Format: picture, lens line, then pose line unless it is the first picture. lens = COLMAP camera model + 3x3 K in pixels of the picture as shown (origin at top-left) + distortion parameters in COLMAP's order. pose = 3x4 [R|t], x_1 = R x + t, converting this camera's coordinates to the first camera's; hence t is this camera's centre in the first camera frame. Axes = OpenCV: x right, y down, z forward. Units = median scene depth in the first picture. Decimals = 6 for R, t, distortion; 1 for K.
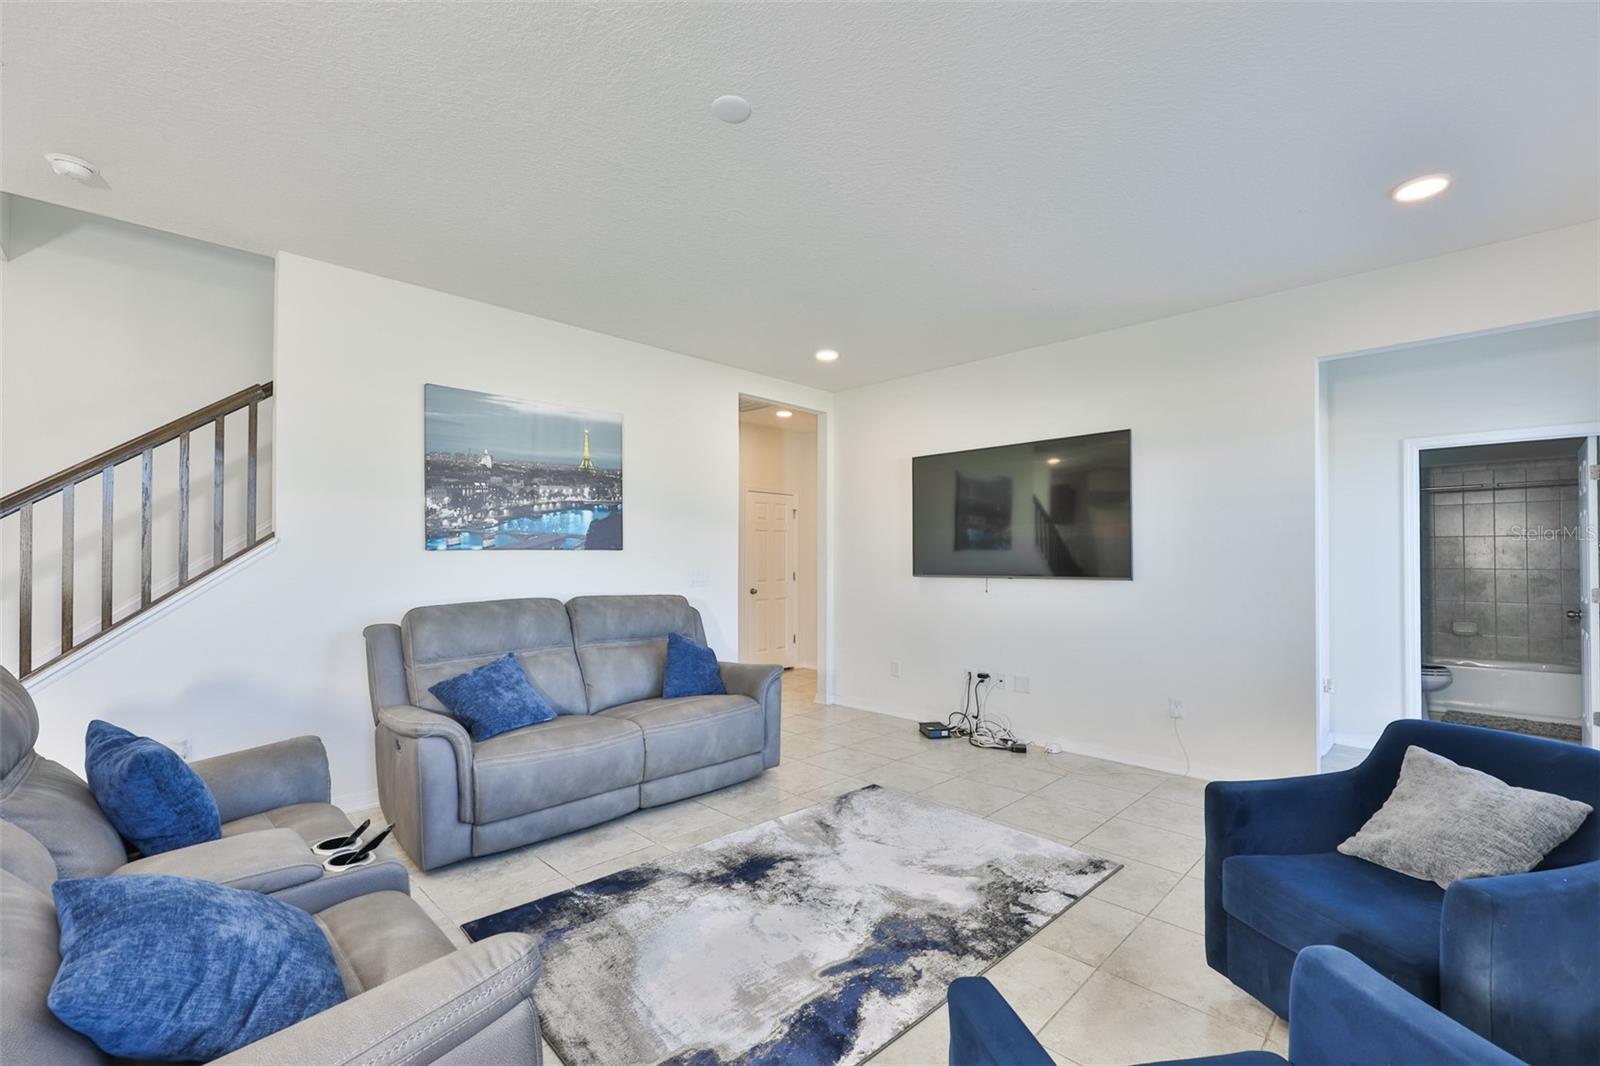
lens RADIAL K [[692.0, 0, 799.9], [0, 692.0, 542.3], [0, 0, 1]] dist [0.000278, 0.000349]
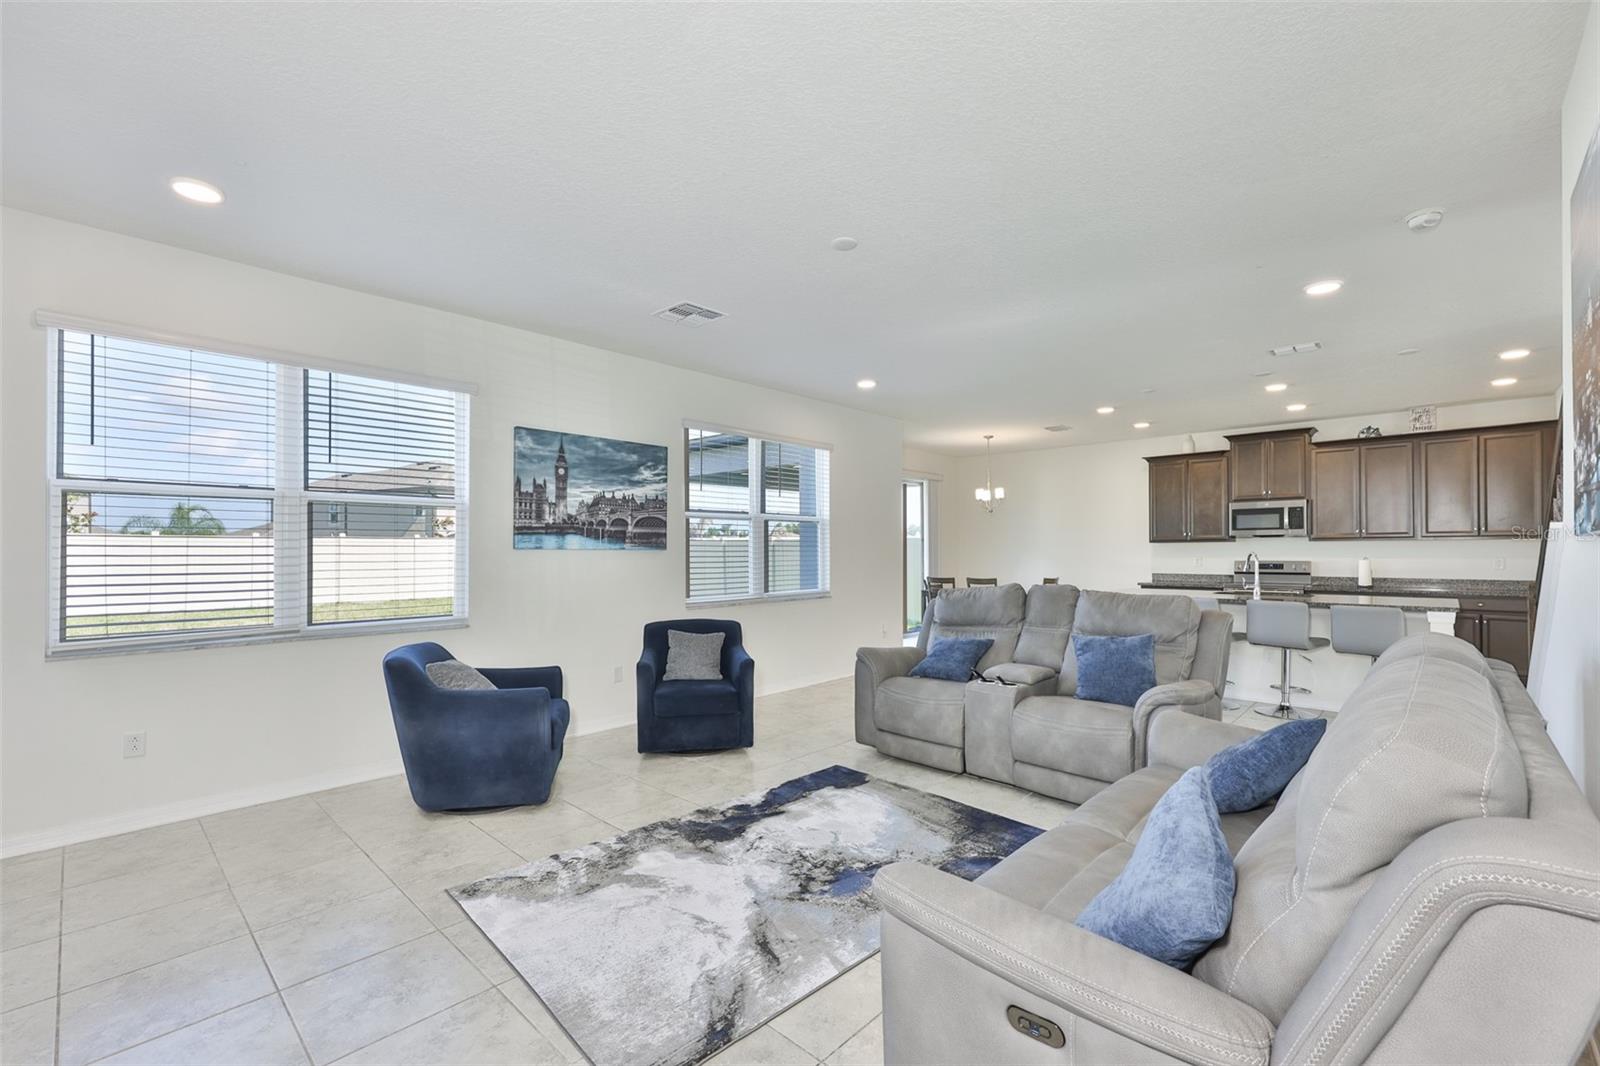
lens RADIAL K [[676.0, 0, 798.6], [0, 676.0, 553.7], [0, 0, 1]] dist [-0.000765, 0.000399]
pose [[-0.999815, 0.000100, -0.019234, 0.014115], [0.000507, 0.999776, -0.021152, 0.033238], [0.019228, -0.021158, -0.999591, 1.380300]]
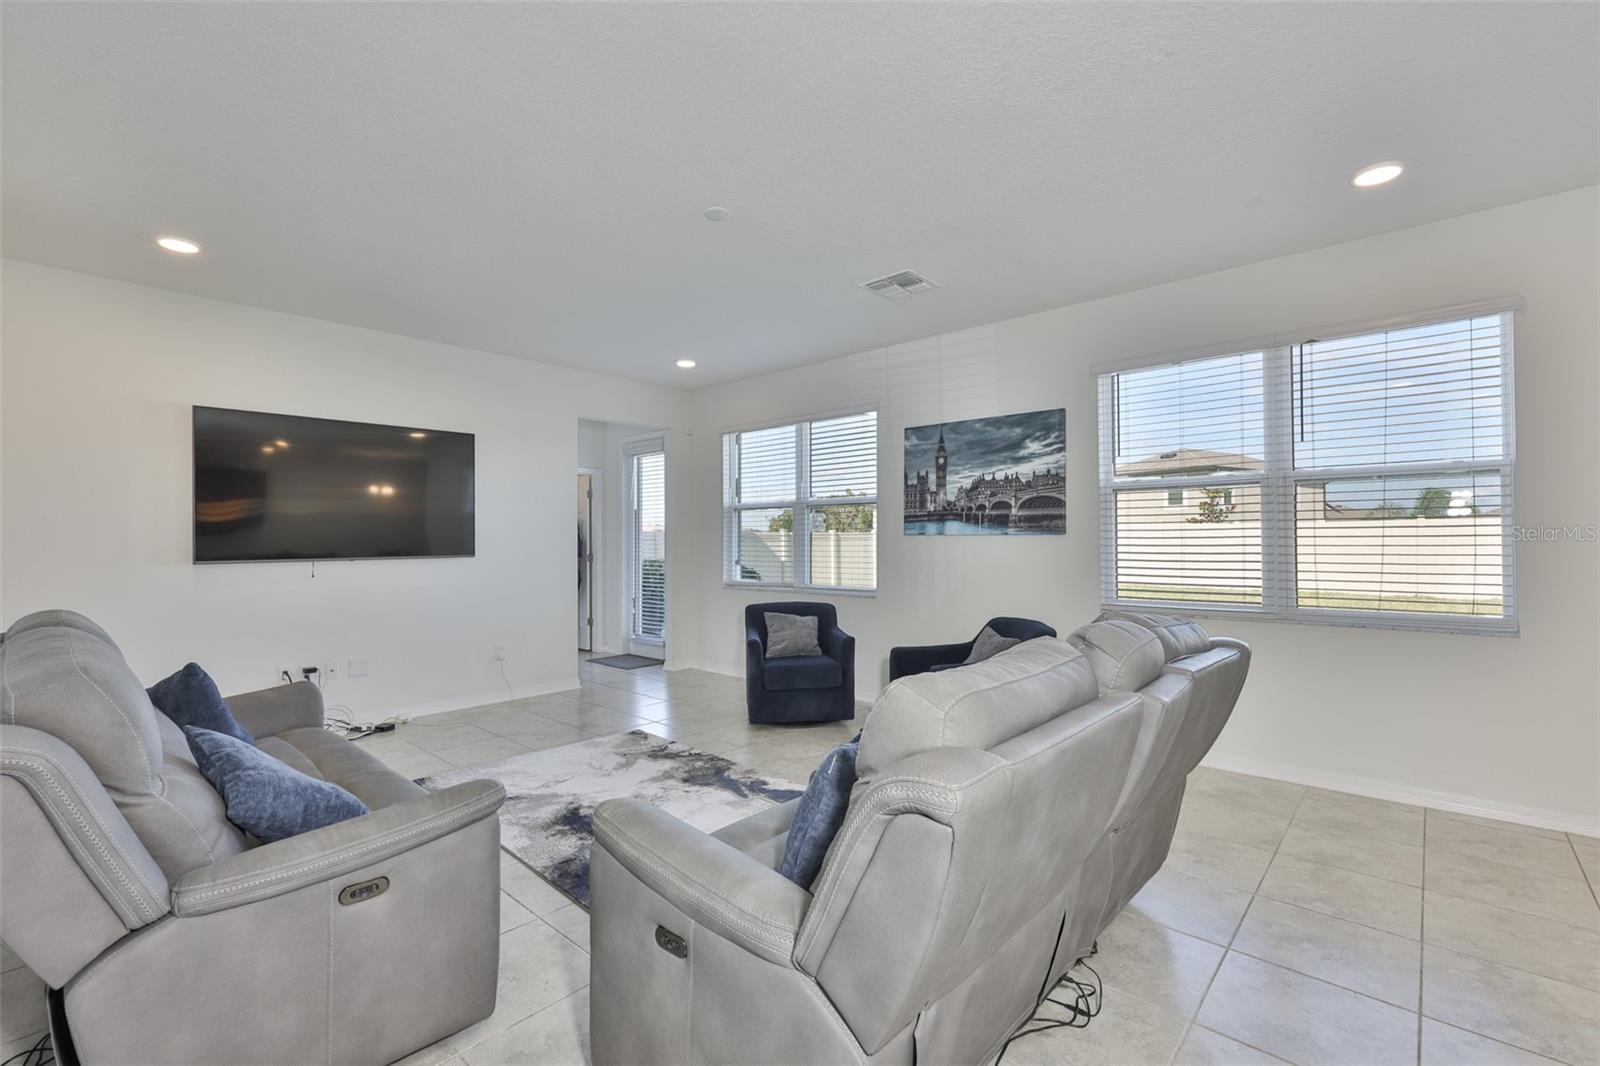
lens RADIAL K [[692.0, 0, 799.9], [0, 692.0, 542.3], [0, 0, 1]] dist [0.000278, 0.000349]
pose [[-0.054189, -0.007243, 0.998504, -0.842982], [-0.018647, 0.999807, 0.006240, 0.010440], [-0.998357, -0.018281, -0.054313, 0.523548]]
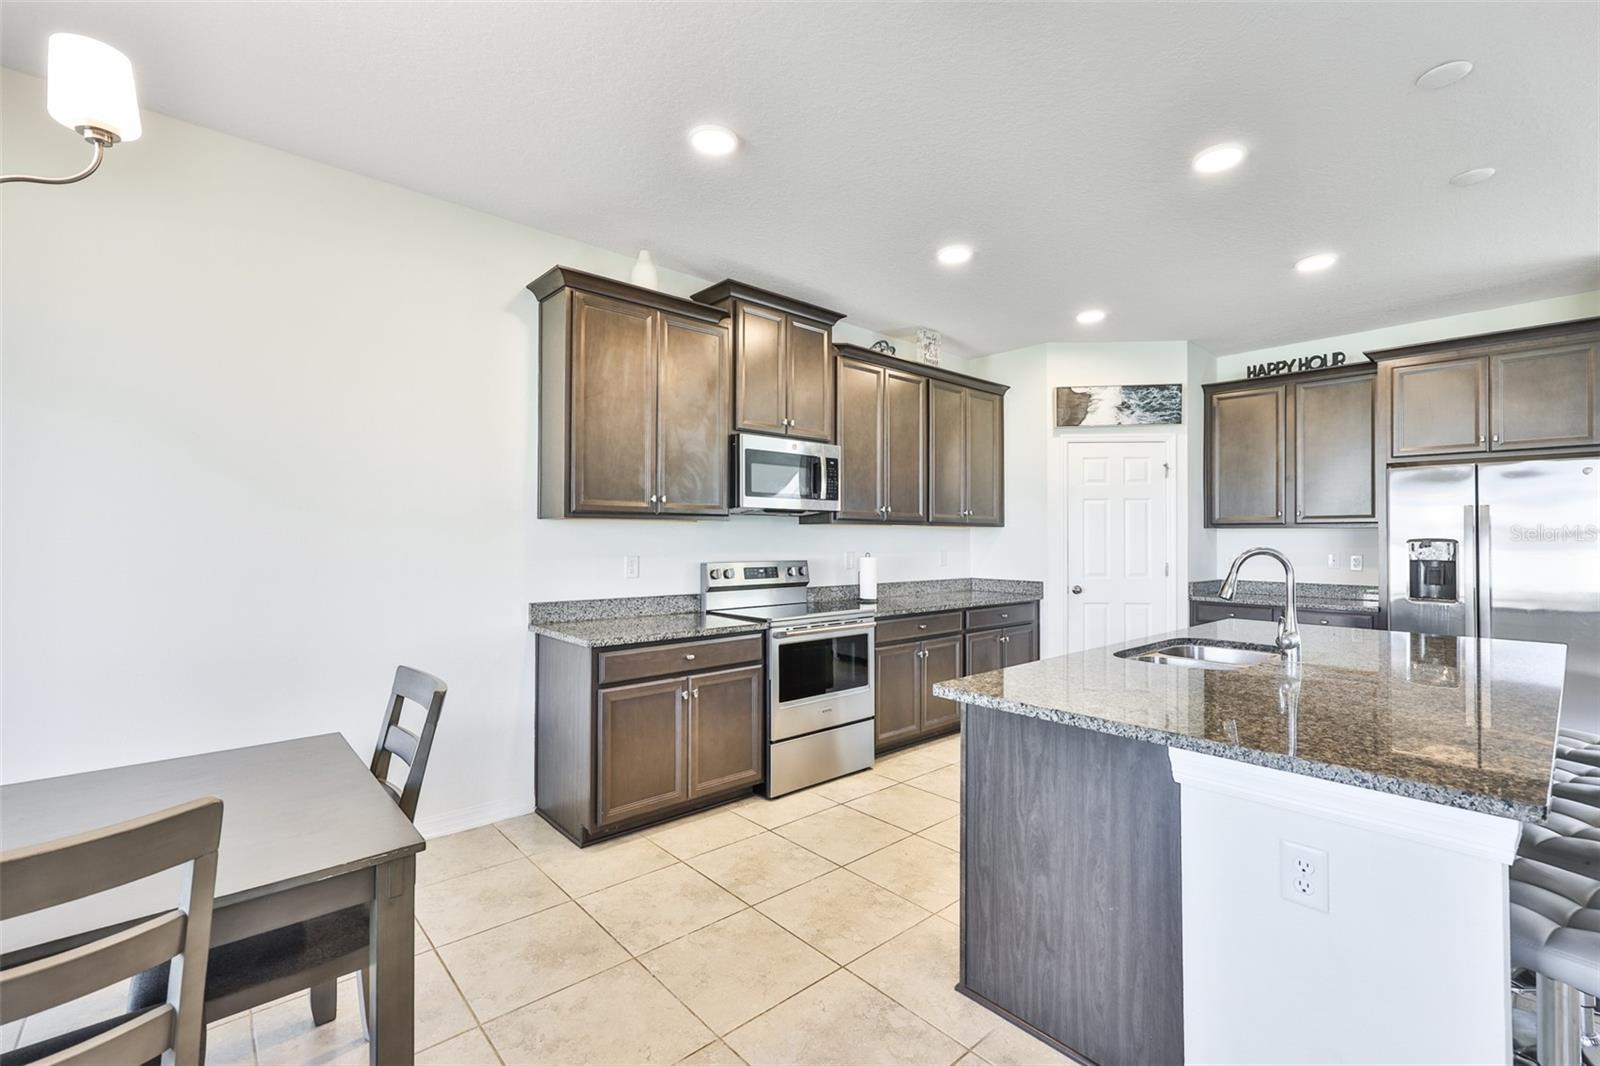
lens RADIAL K [[676.2, 0, 800.0], [0, 676.2, 533.0], [0, 0, 1]] dist [0.000435, -0.000016]
pose [[-0.060450, -0.008488, -0.998135, -0.428097], [0.016451, 0.999820, -0.009499, -0.019013], [0.998036, -0.016994, -0.060300, -0.477571]]
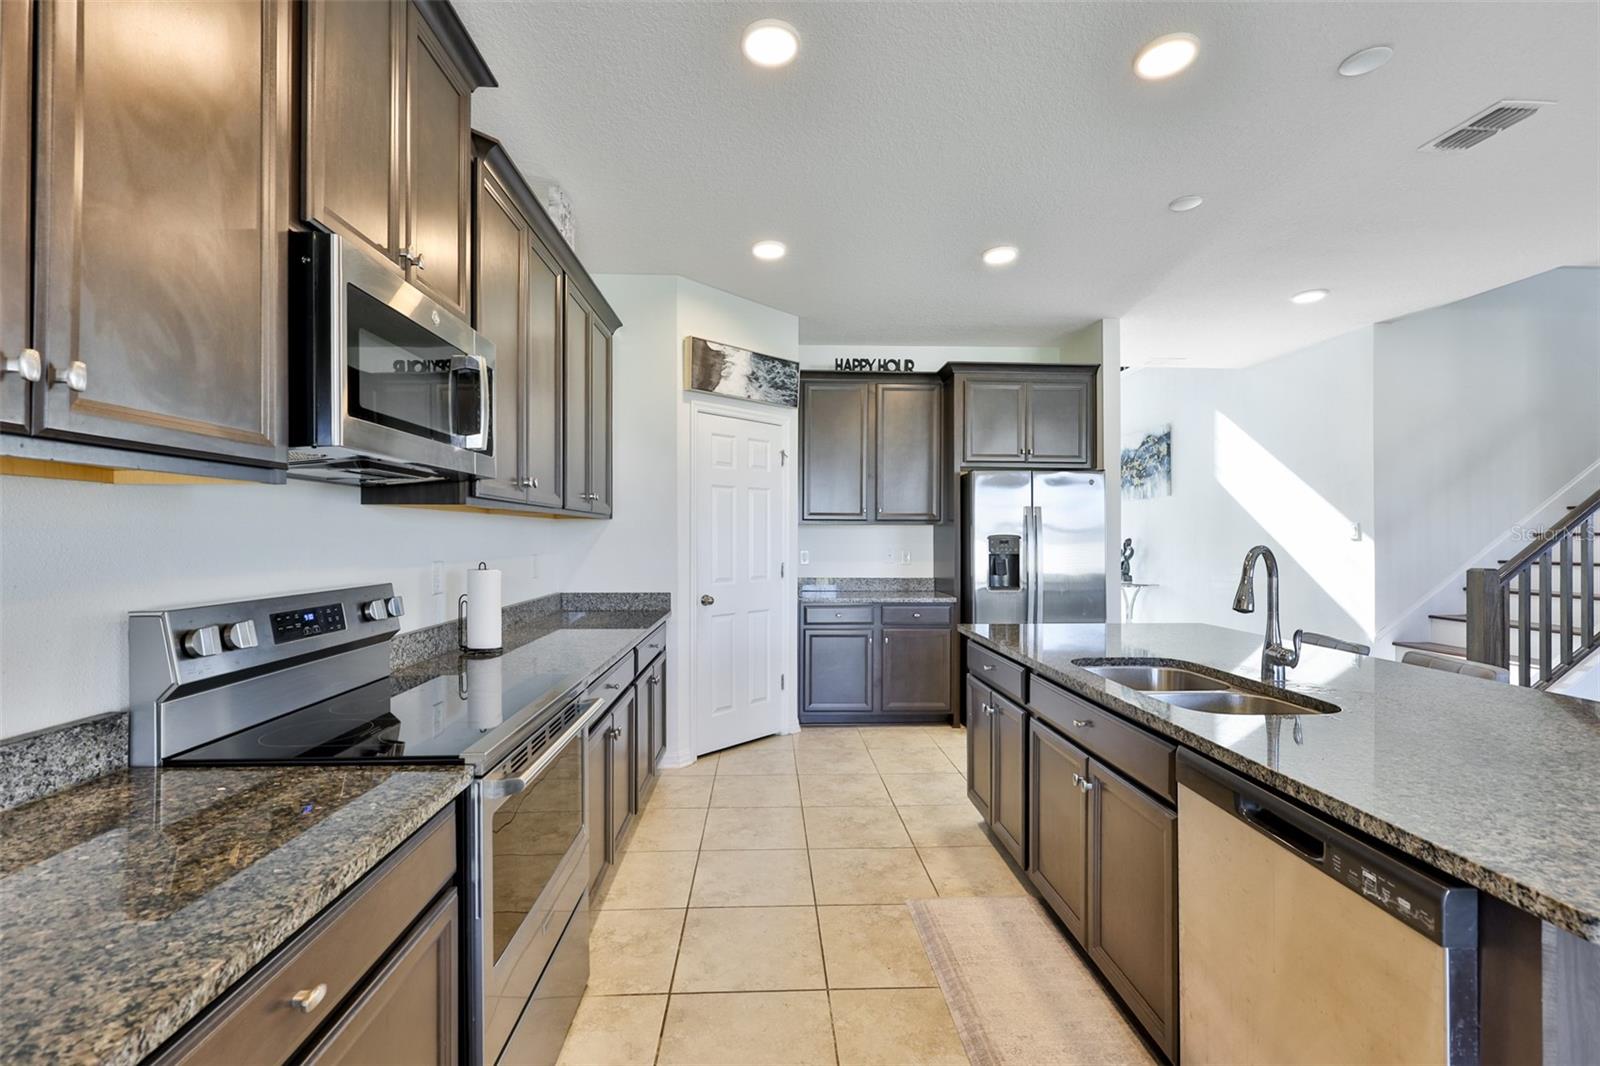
lens RADIAL K [[688.0, 0, 780.8], [0, 688.0, 533.8], [0, 0, 1]] dist [0.001899, 0.000145]
pose [[0.726743, -0.003277, -0.686902, -0.946828], [0.013800, 0.999856, 0.009830, -0.022651], [0.686771, -0.016623, 0.726684, -0.698171]]
